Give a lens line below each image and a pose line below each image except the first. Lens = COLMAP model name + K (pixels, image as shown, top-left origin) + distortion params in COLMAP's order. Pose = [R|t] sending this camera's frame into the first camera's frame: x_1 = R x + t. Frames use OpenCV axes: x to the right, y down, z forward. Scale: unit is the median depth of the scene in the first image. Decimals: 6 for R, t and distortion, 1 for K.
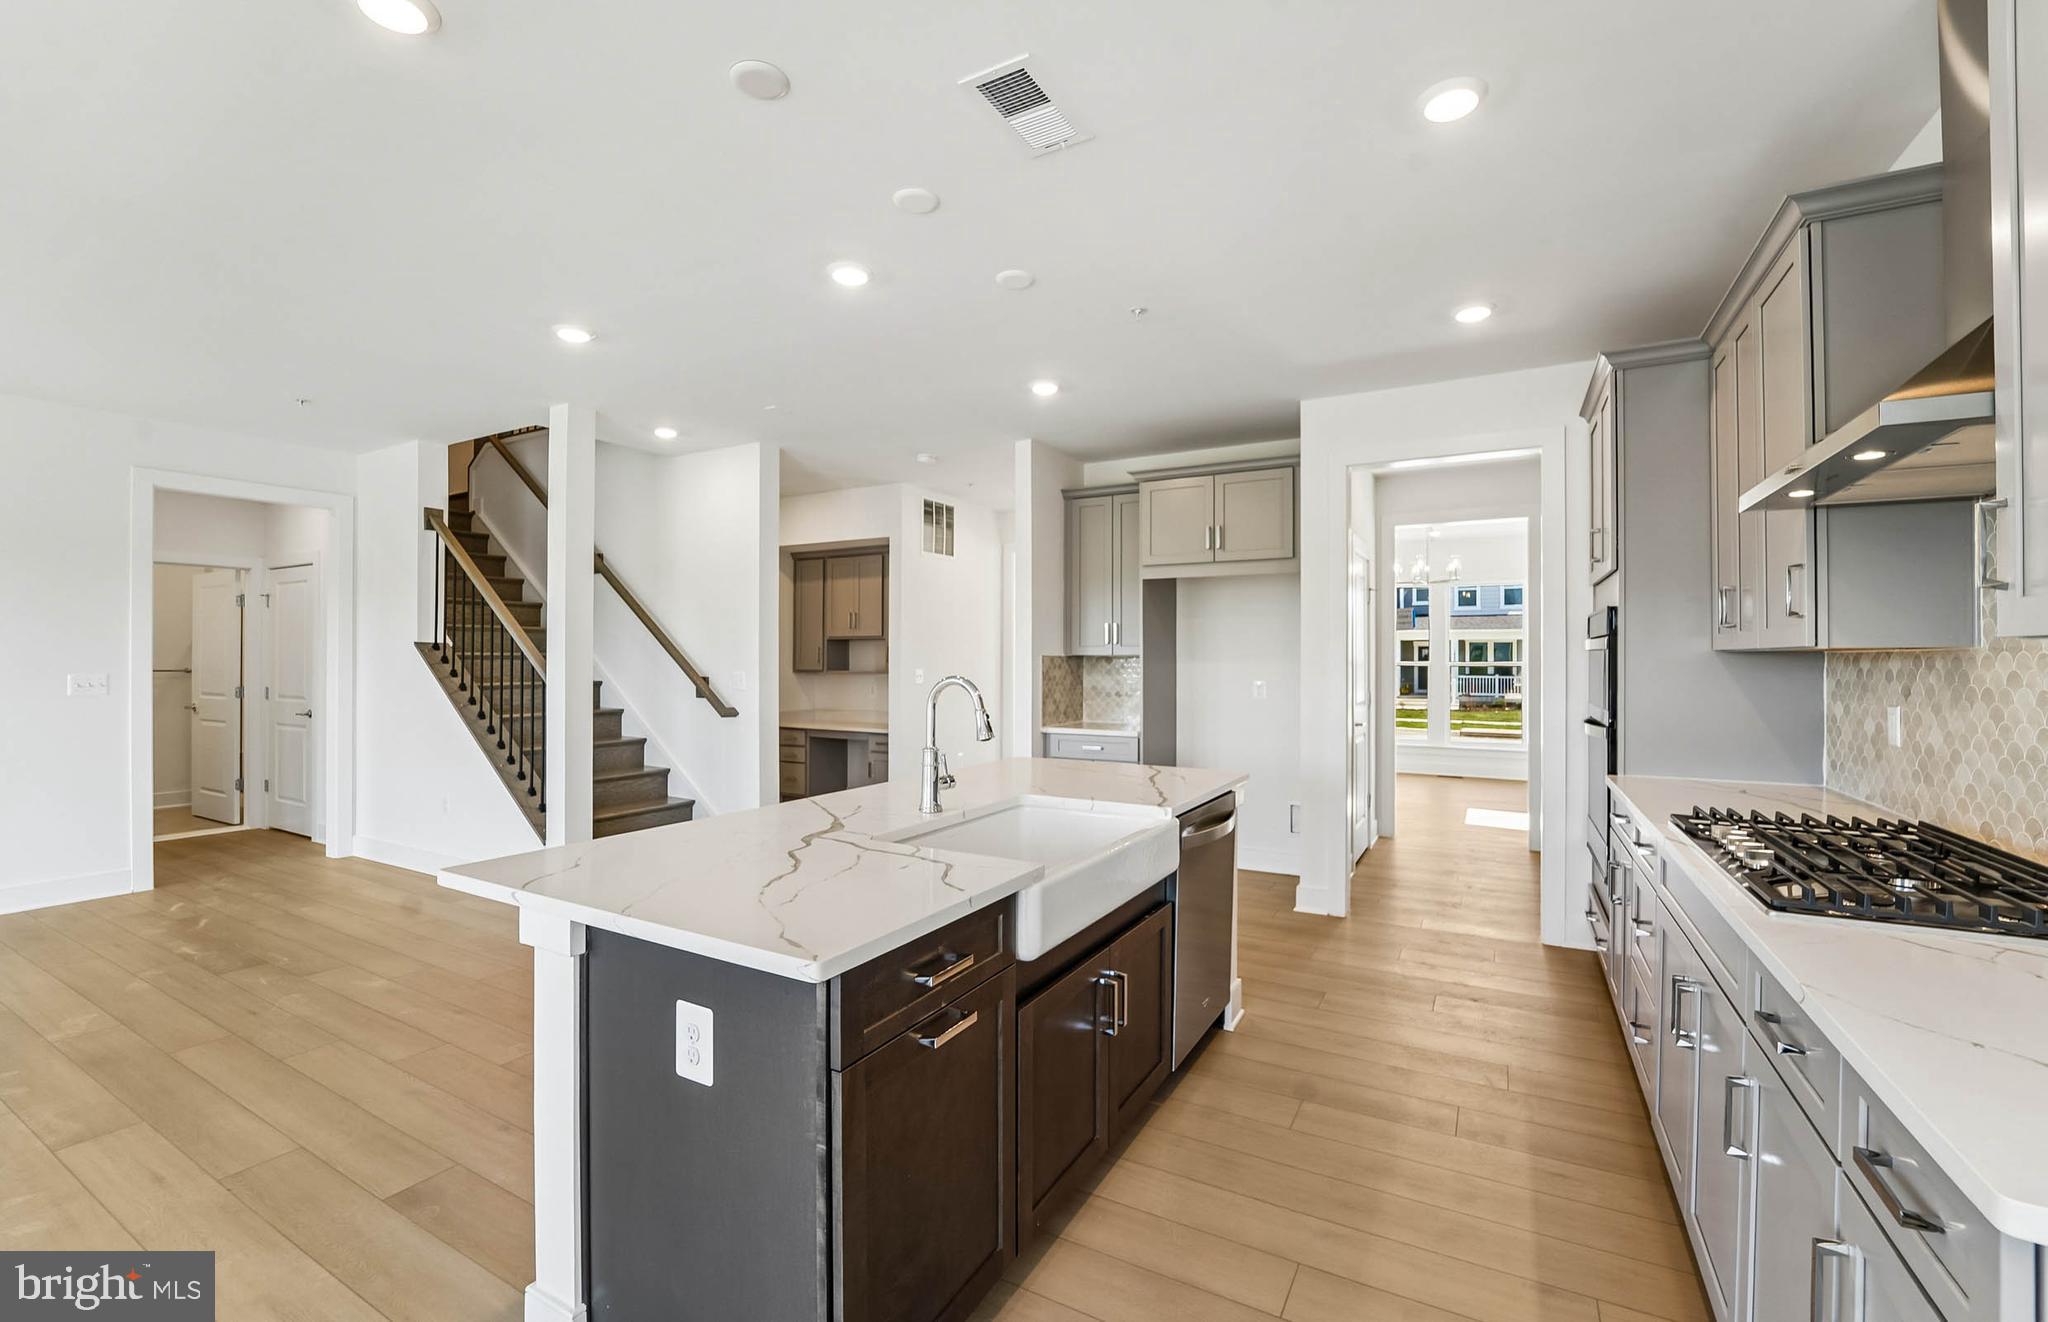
lens RADIAL K [[840.8, 0, 1037.5], [0, 840.8, 665.0], [0, 0, 1]] dist [-0.017956, -0.000204]
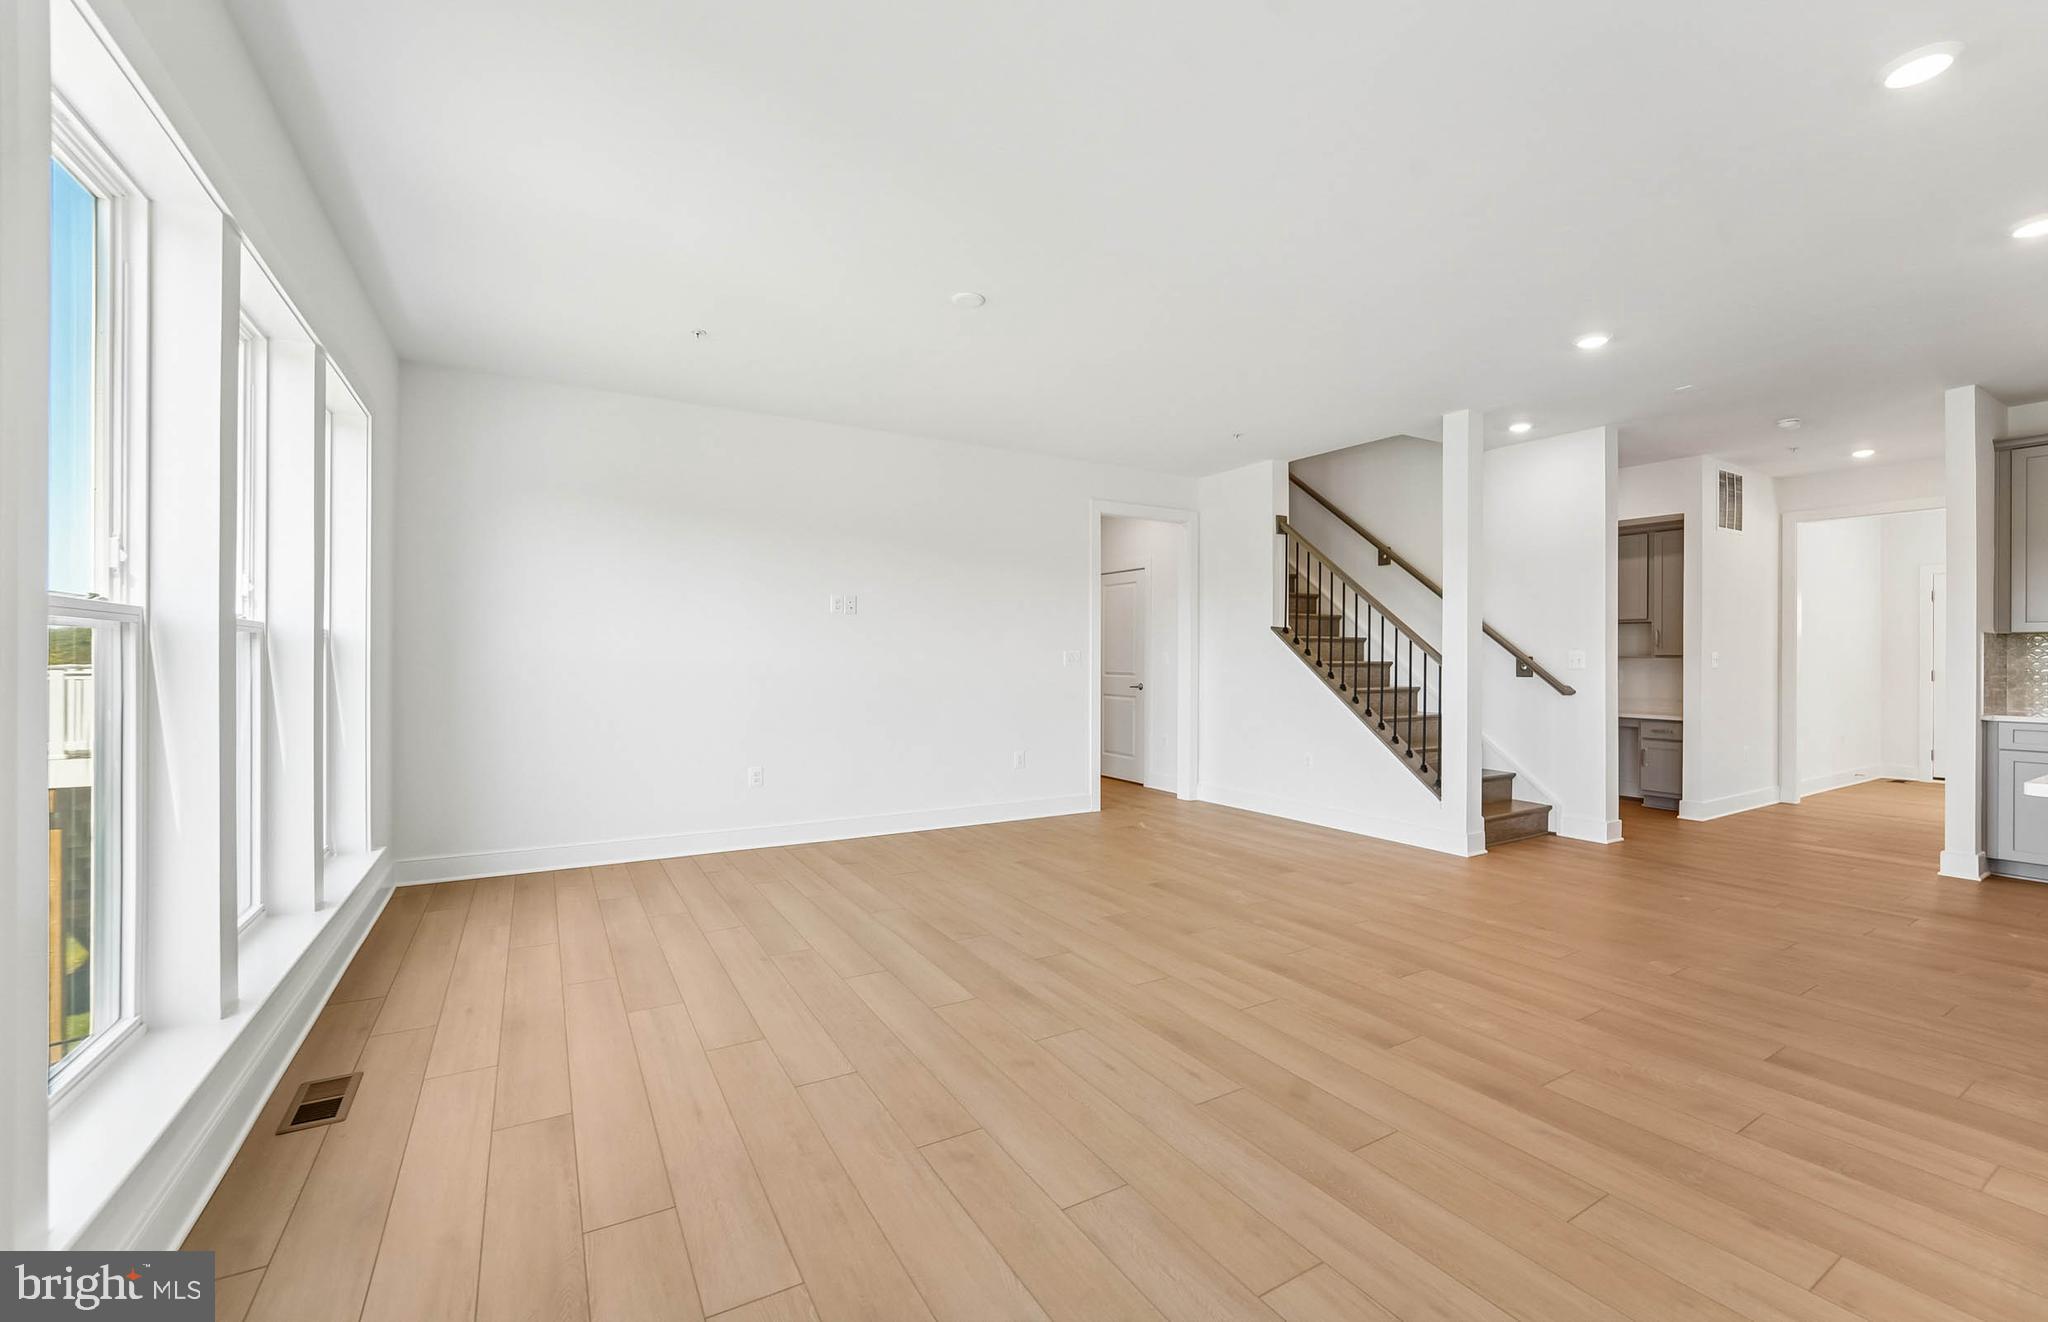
lens RADIAL K [[849.8, 0, 1066.9], [0, 849.8, 656.5], [0, 0, 1]] dist [-0.003424, -0.000600]
pose [[0.875623, 0.002780, -0.482988, -0.442347], [-0.006349, 0.999963, -0.005754, 0.026453], [0.482954, 0.008105, 0.875608, -0.241467]]
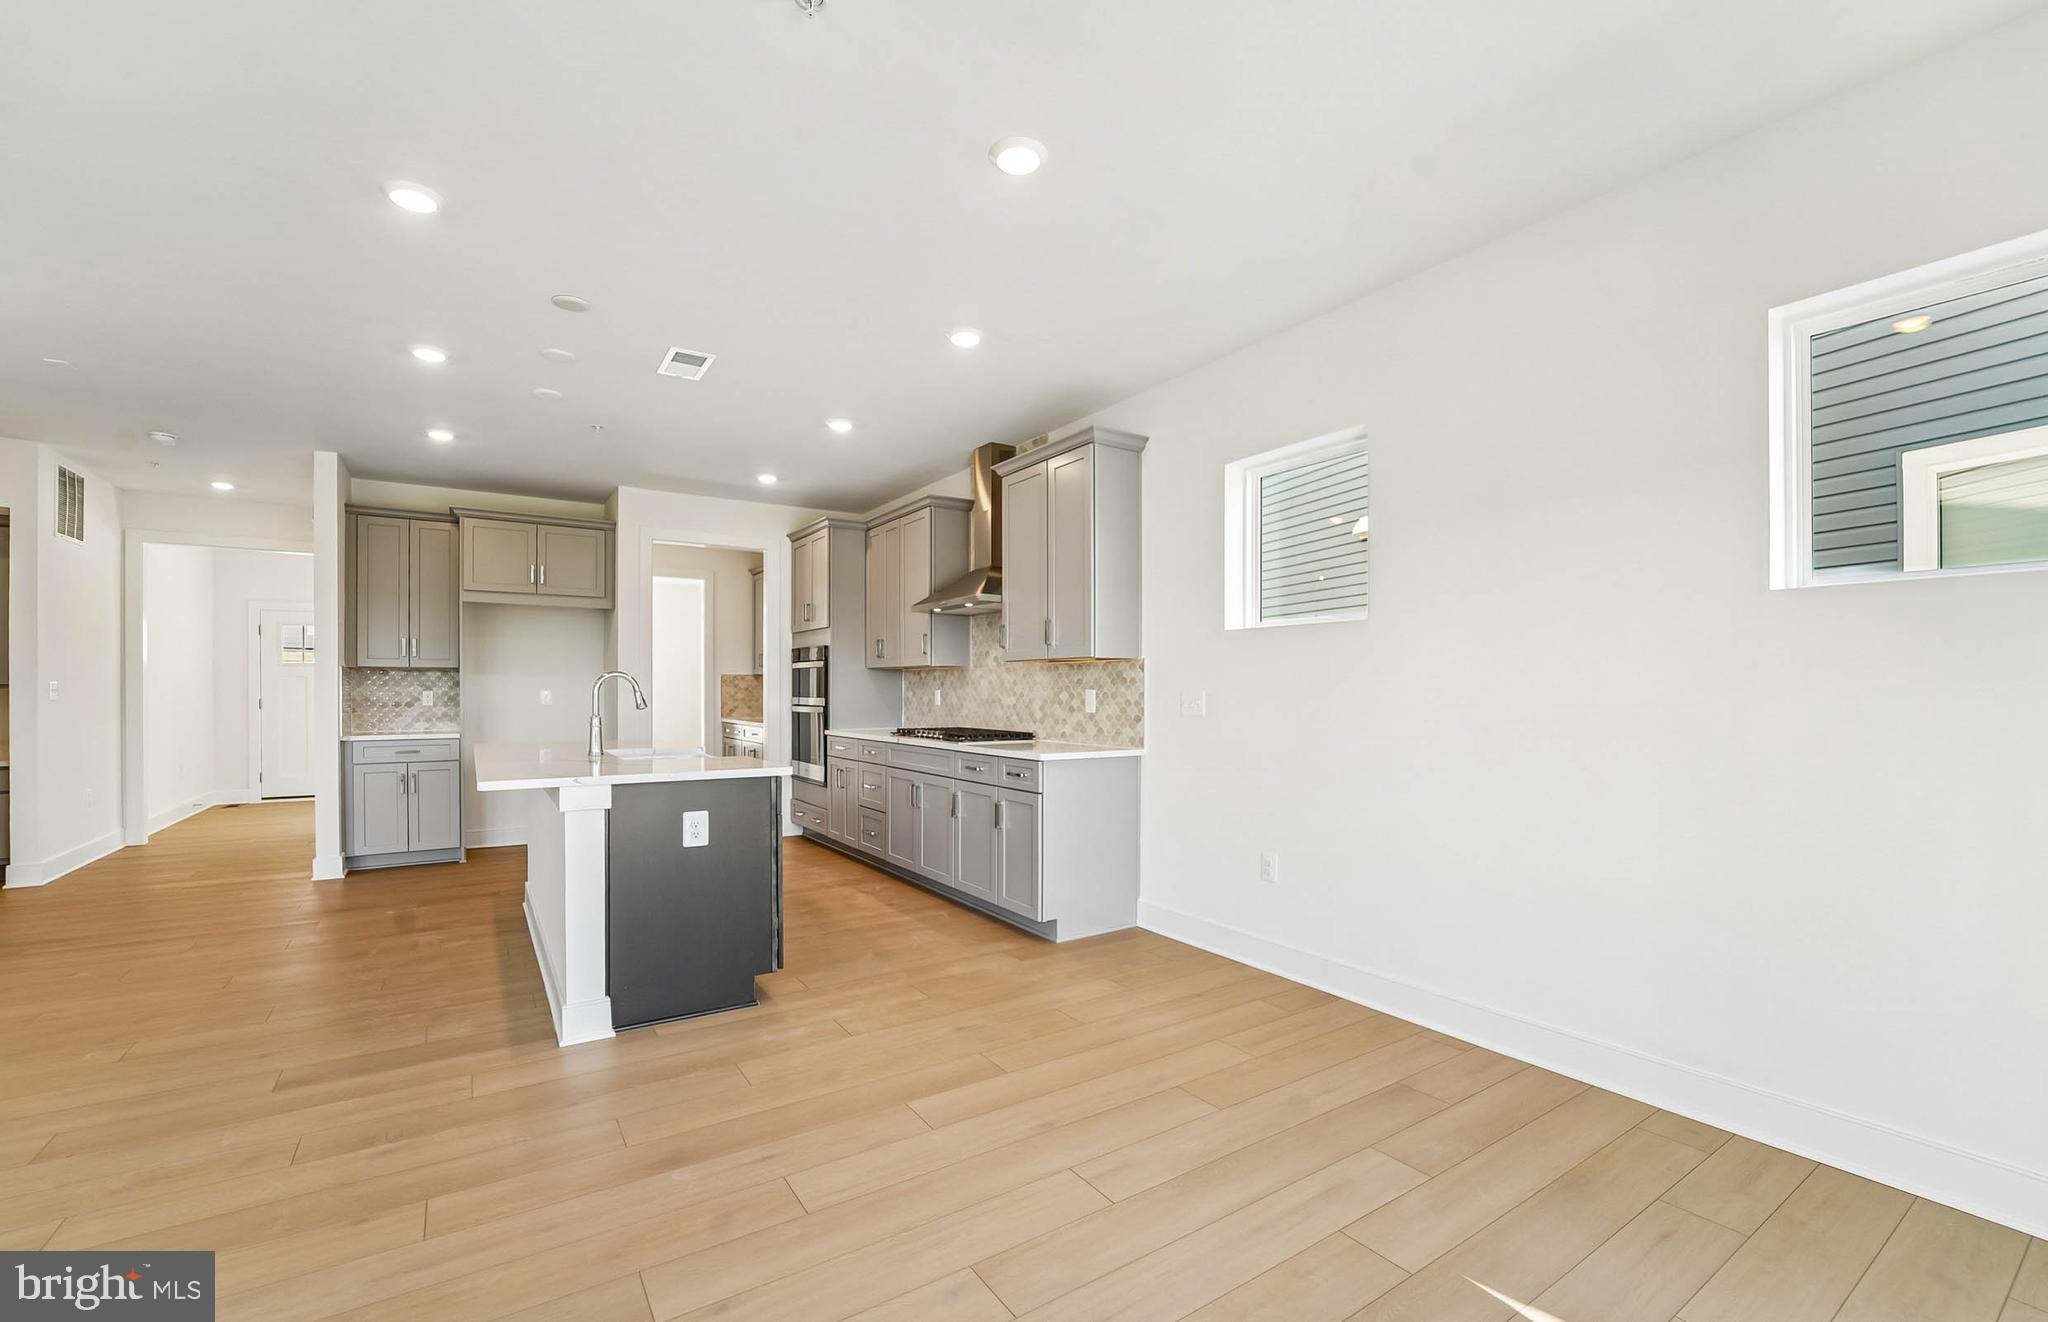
lens RADIAL K [[840.8, 0, 1037.5], [0, 840.8, 665.0], [0, 0, 1]] dist [-0.017956, -0.000204]
pose [[0.461804, 0.023279, 0.886676, -0.545293], [0.006172, 0.999547, -0.029457, 0.024892], [-0.886960, 0.019076, 0.461452, -0.232114]]
